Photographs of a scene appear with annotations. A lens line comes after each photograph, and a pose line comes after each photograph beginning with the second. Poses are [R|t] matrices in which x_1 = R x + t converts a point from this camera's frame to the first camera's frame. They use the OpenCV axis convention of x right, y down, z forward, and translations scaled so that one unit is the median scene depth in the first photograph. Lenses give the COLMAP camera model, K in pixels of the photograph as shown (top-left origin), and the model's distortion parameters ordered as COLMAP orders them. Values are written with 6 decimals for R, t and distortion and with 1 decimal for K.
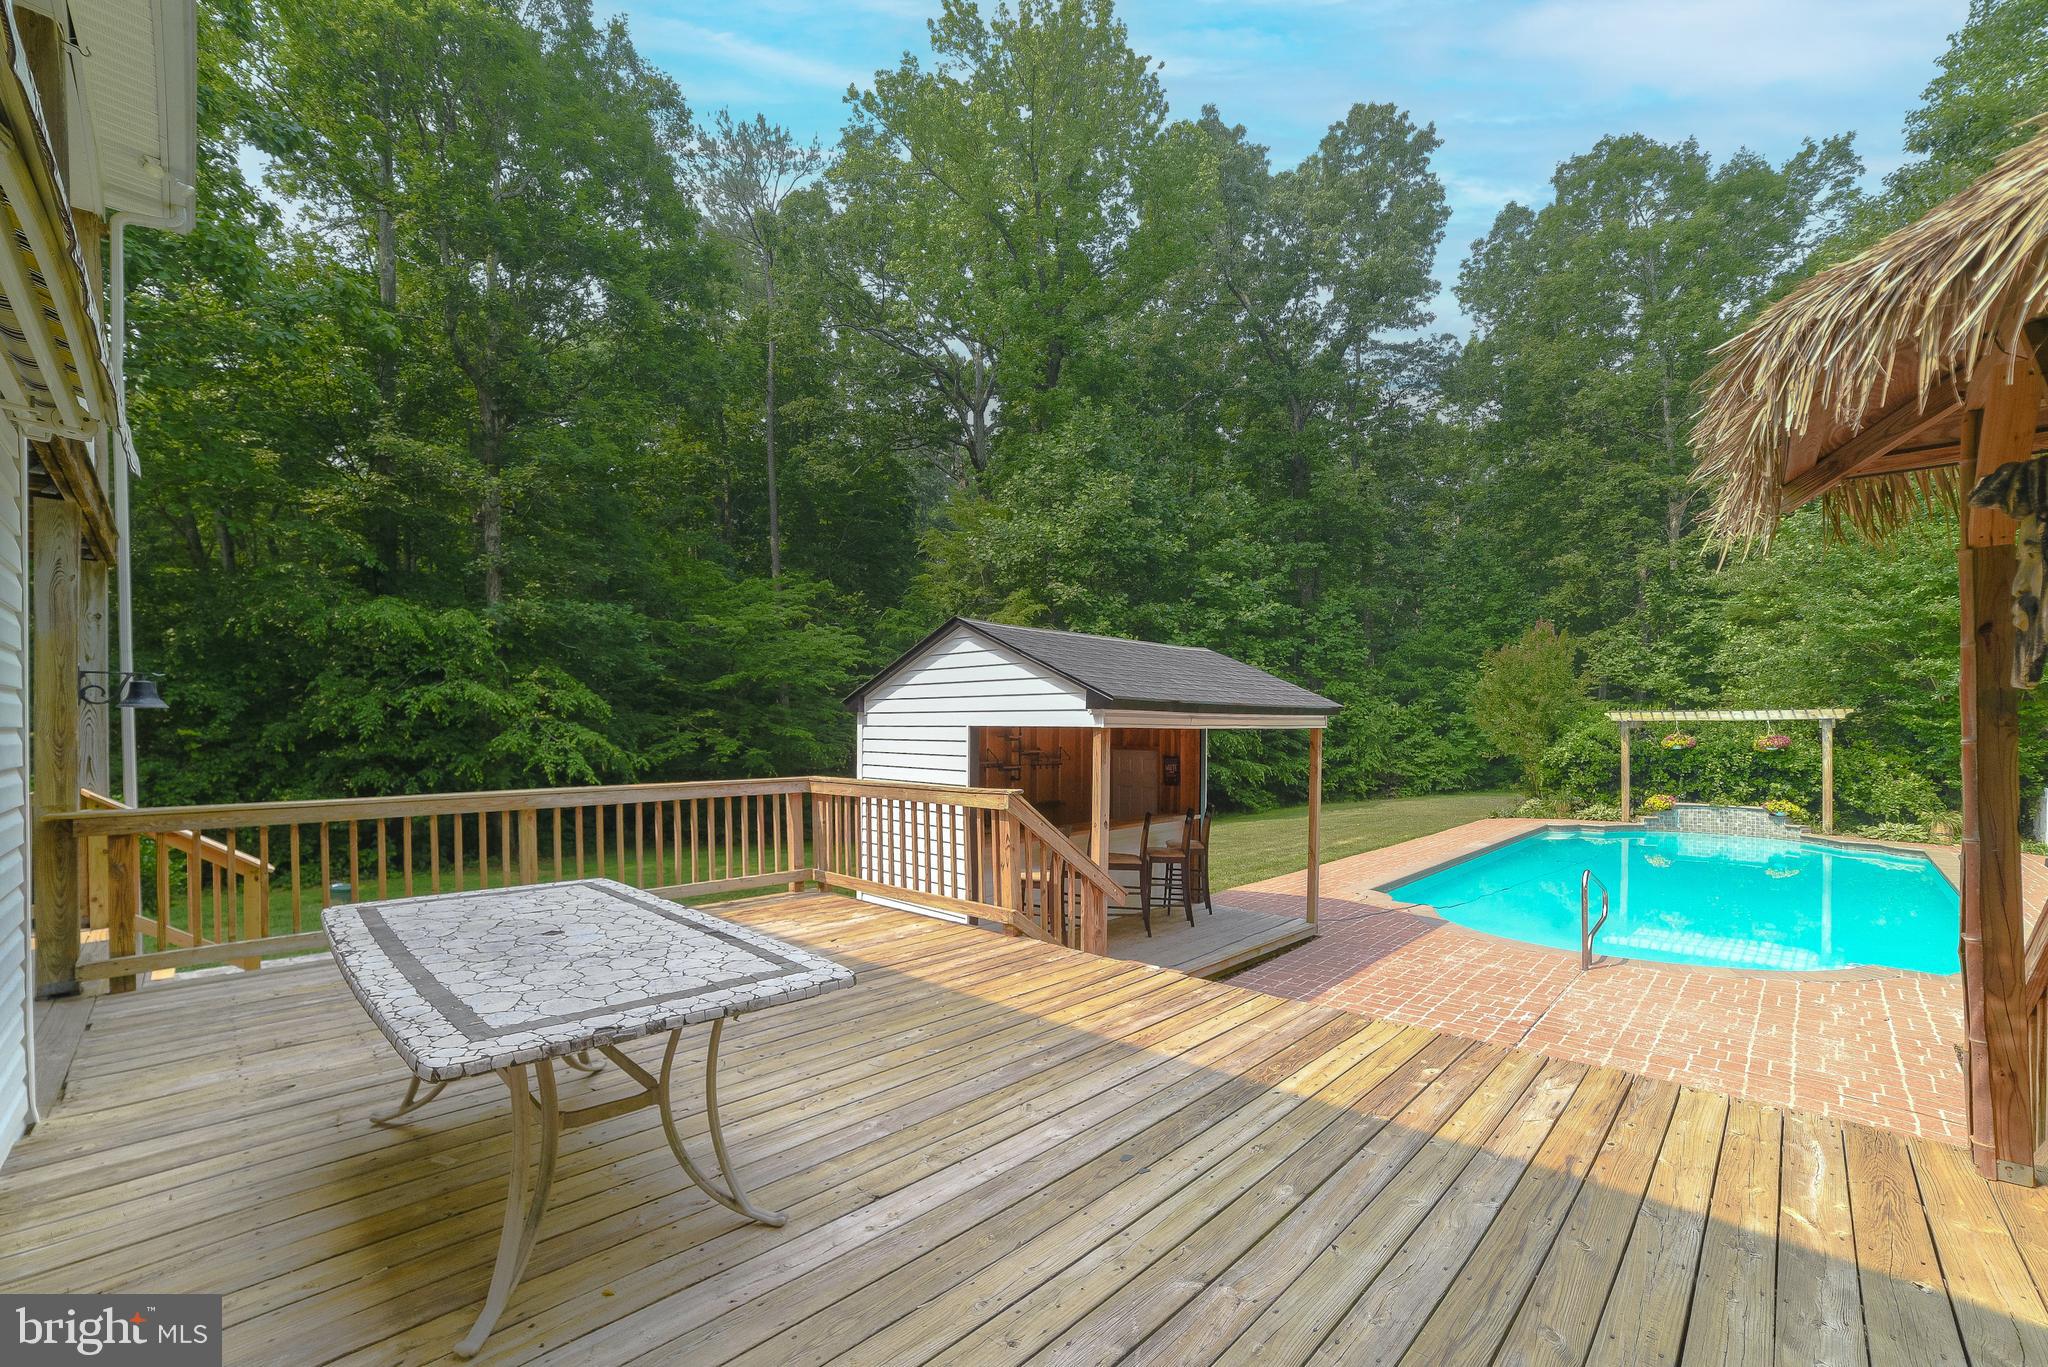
lens RADIAL K [[852.0, 0, 1031.2], [0, 852.0, 726.5], [0, 0, 1]] dist [-0.098086, 0.037382]
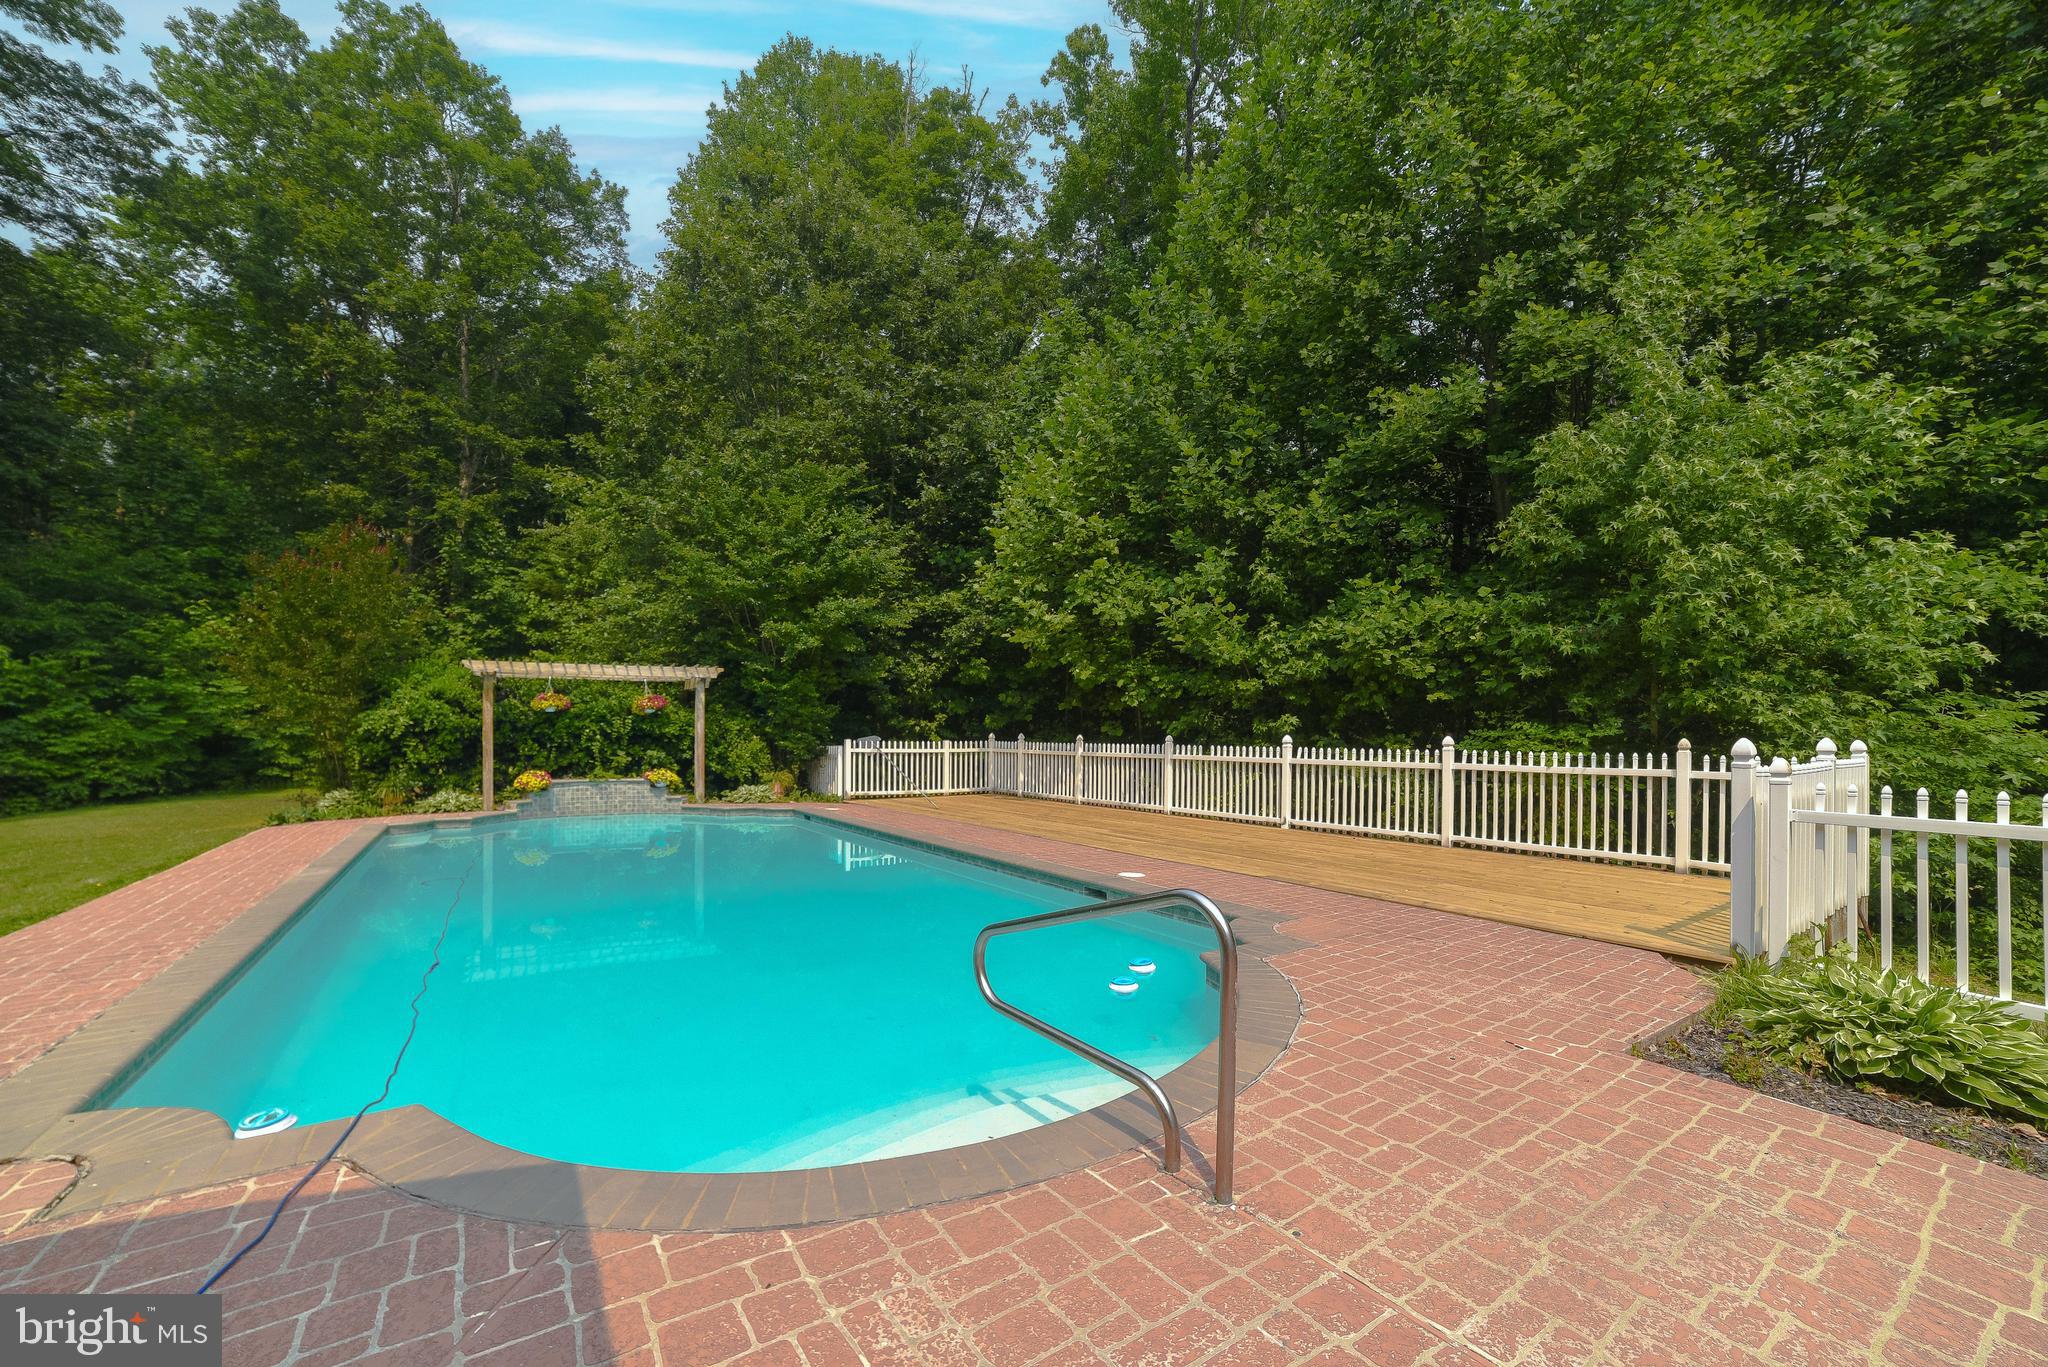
lens RADIAL K [[812.4, 0, 997.3], [0, 812.4, 724.8], [0, 0, 1]] dist [-0.103800, 0.040591]
pose [[0.216381, 0.010049, 0.976257, 0.135622], [-0.002792, 0.999949, -0.009674, 0.043763], [-0.976305, -0.000633, 0.216398, 0.388724]]
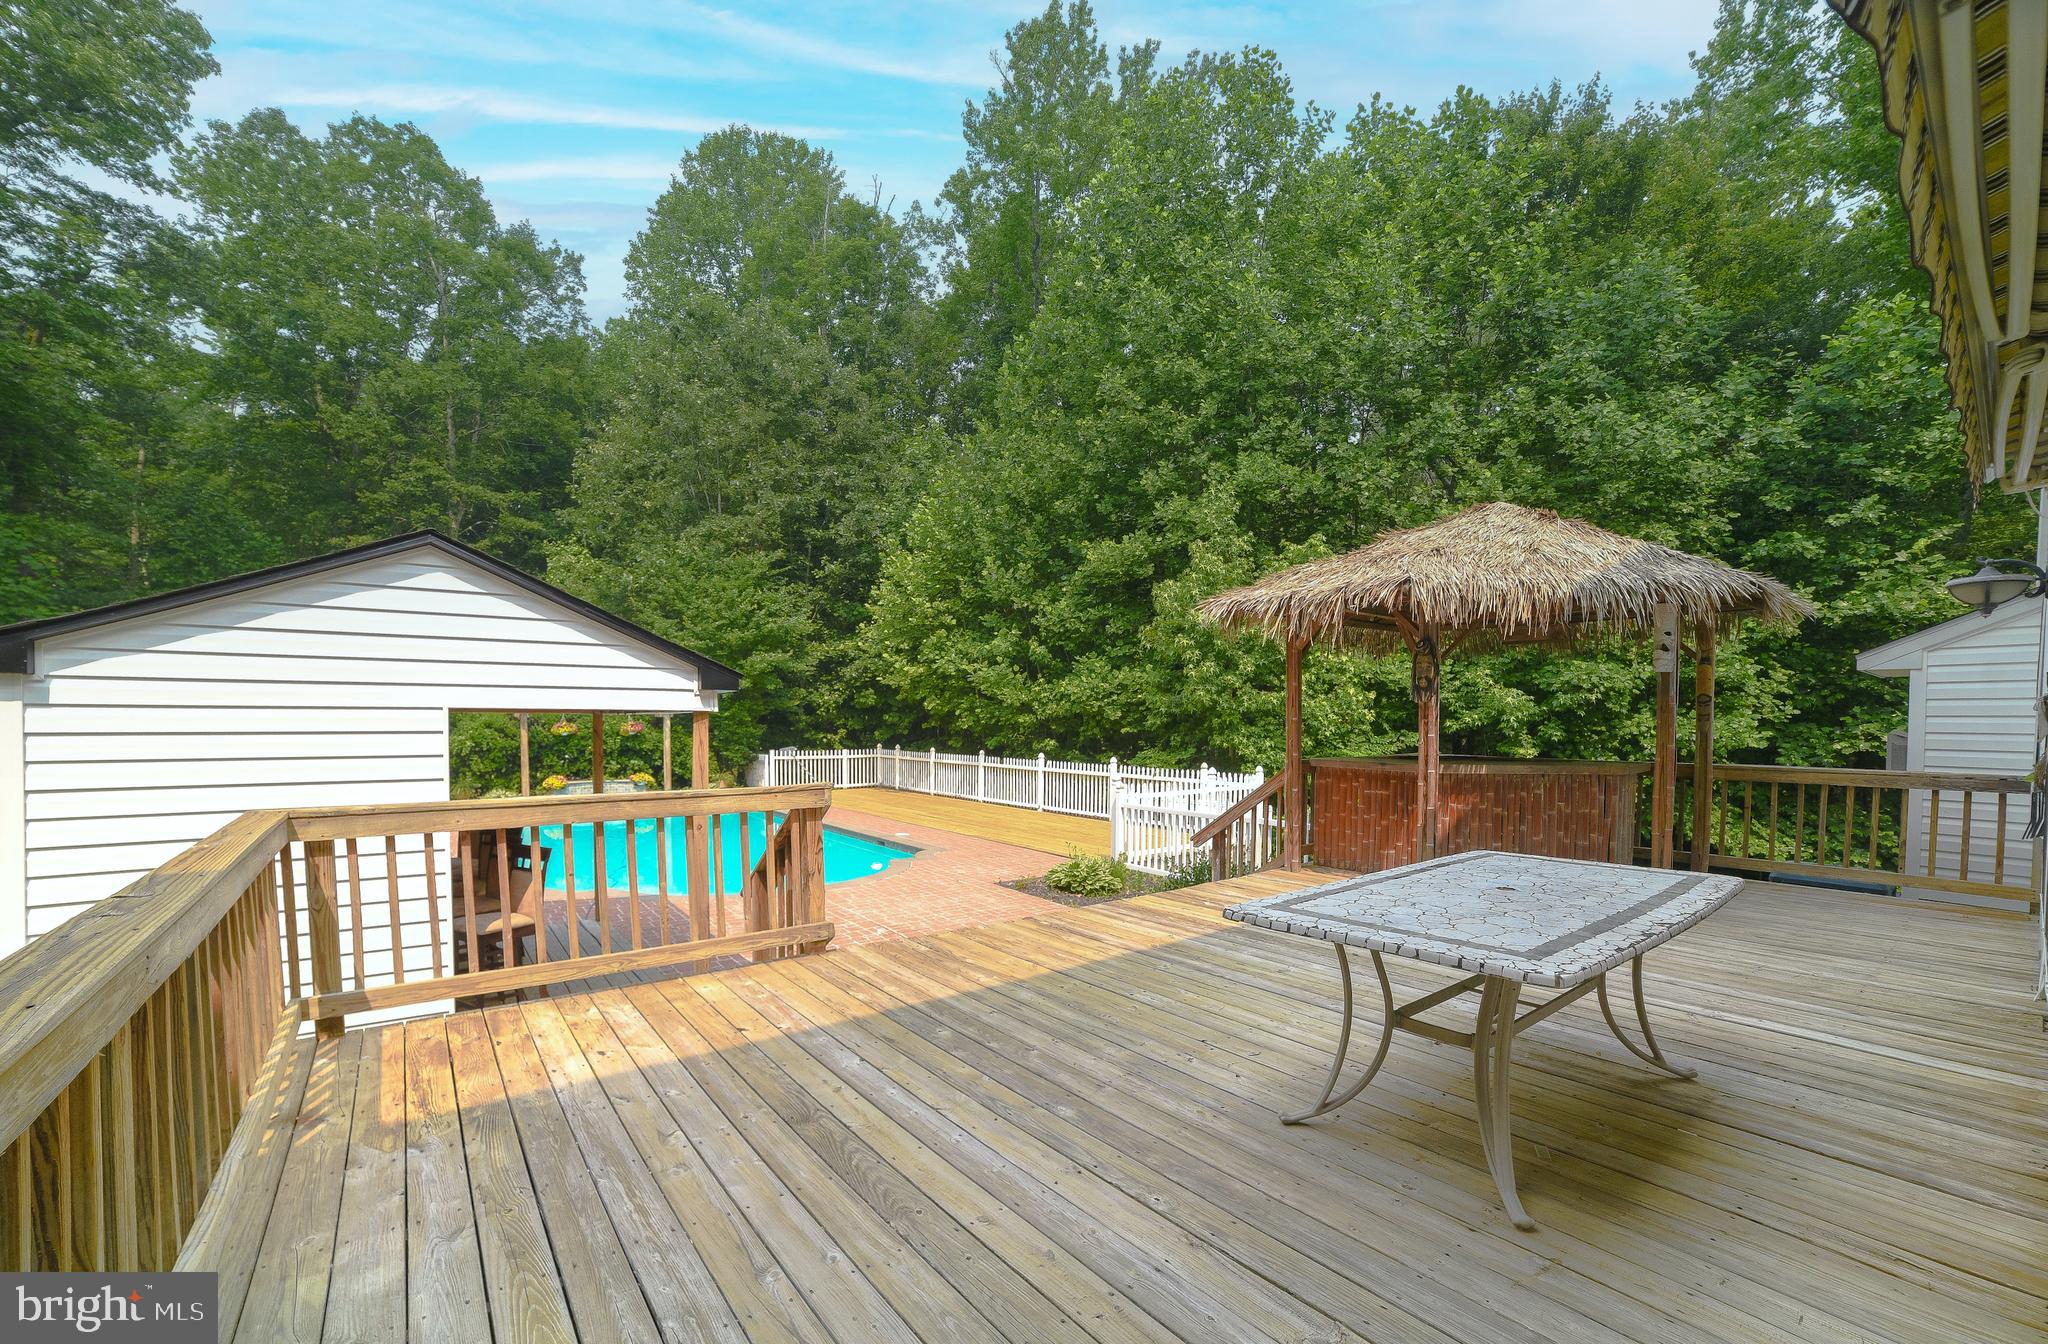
lens RADIAL K [[833.7, 0, 993.0], [0, 833.7, 739.6], [0, 0, 1]] dist [-0.104325, 0.042044]
pose [[0.170333, -0.026080, 0.985041, -0.225471], [-0.000684, 0.999646, 0.026585, 0.002462], [-0.985386, -0.005202, 0.170255, 0.191351]]
